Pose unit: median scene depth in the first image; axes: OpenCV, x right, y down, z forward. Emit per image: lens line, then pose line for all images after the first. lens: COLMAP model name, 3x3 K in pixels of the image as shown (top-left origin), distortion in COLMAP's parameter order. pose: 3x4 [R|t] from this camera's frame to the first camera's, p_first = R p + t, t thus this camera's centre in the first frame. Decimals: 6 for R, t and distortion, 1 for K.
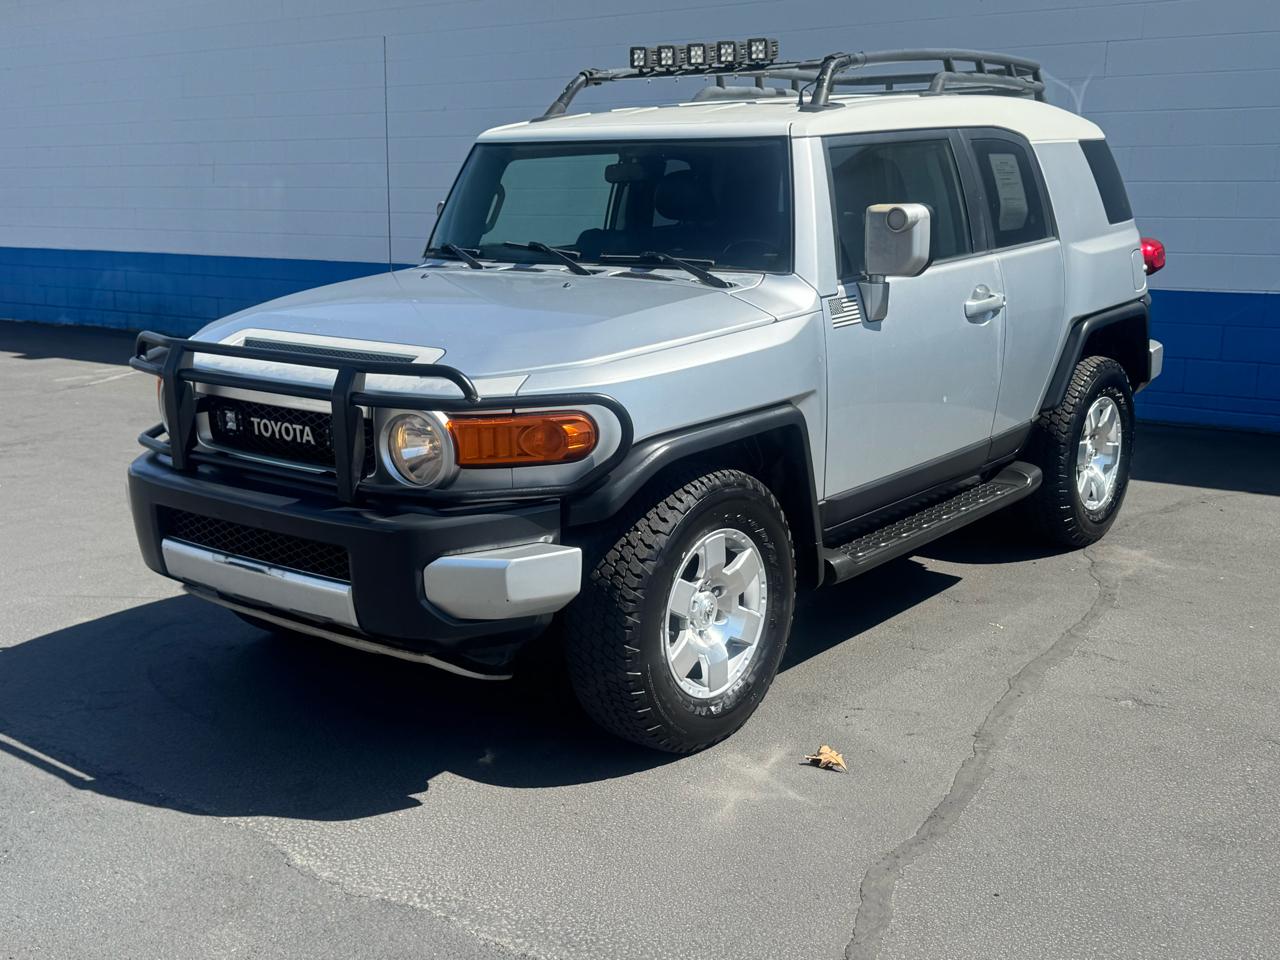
lens RADIAL K [[1367.8, 0, 640.0], [0, 1367.8, 480.0], [0, 0, 1]] dist [0.222072, -0.469302]
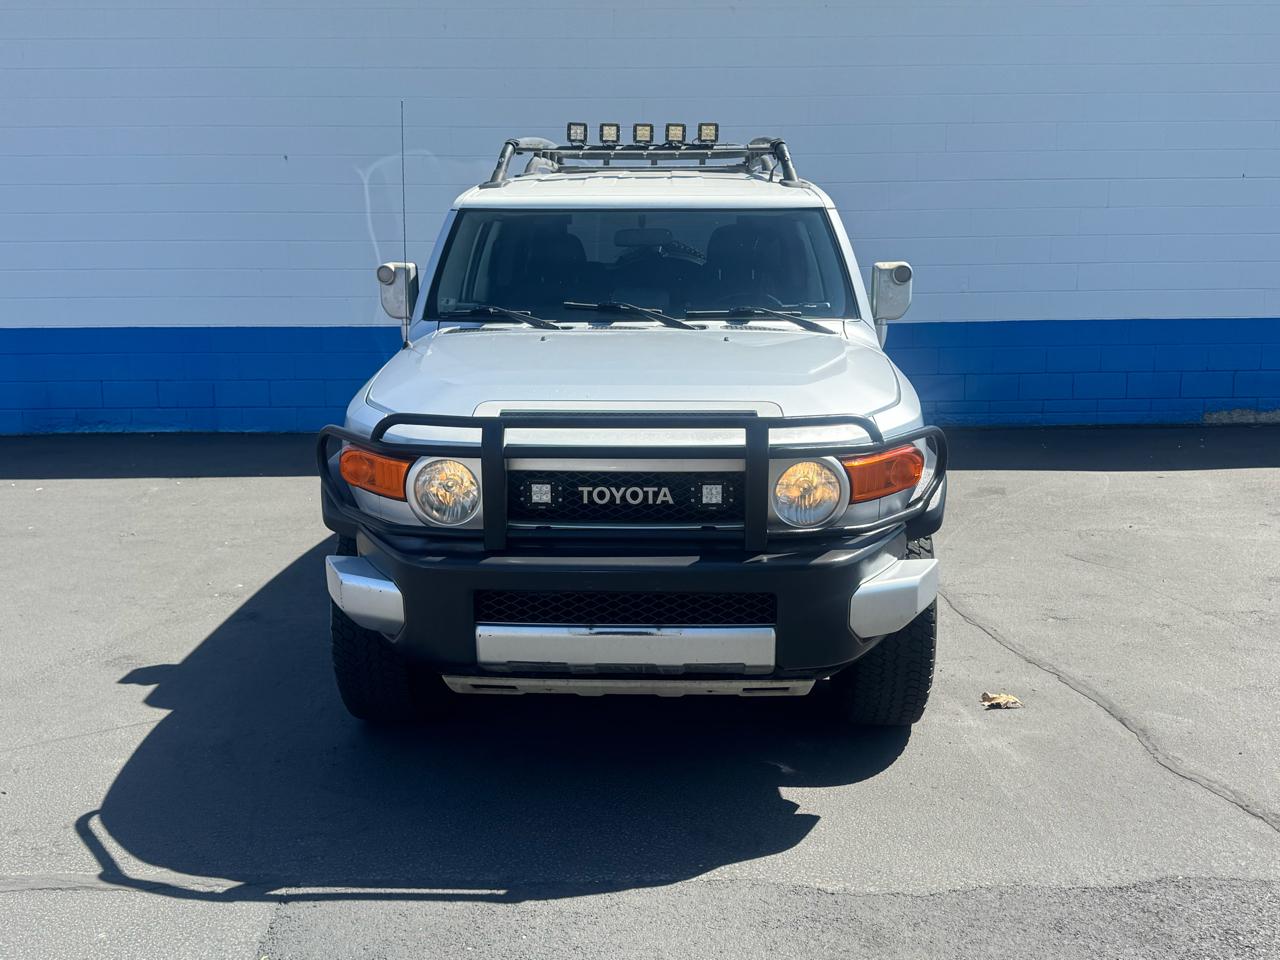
lens RADIAL K [[1225.9, 0, 641.2], [0, 1225.9, 472.6], [0, 0, 1]] dist [0.130836, -0.004182]
pose [[0.802404, -0.112961, 0.585993, -0.771756], [0.124330, 0.992019, 0.020984, -0.069462], [-0.583687, 0.056019, 0.810044, 0.259555]]
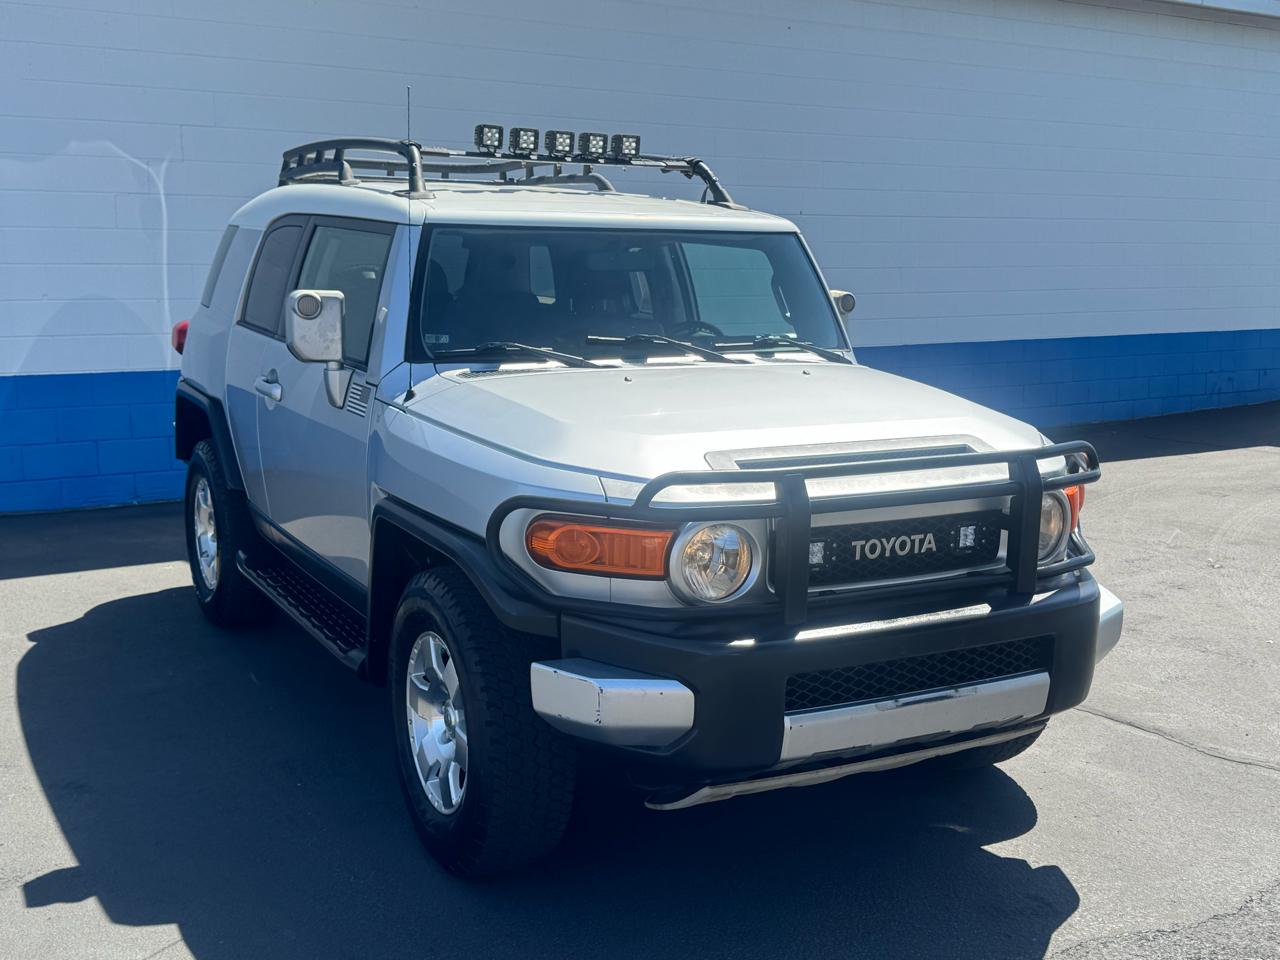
lens RADIAL K [[1367.8, 0, 640.0], [0, 1367.8, 480.0], [0, 0, 1]] dist [0.222072, -0.469302]
pose [[0.392276, -0.137474, 0.909517, -1.134883], [0.183509, 0.980589, 0.069069, -0.170647], [-0.901357, 0.139810, 0.409889, 0.769000]]
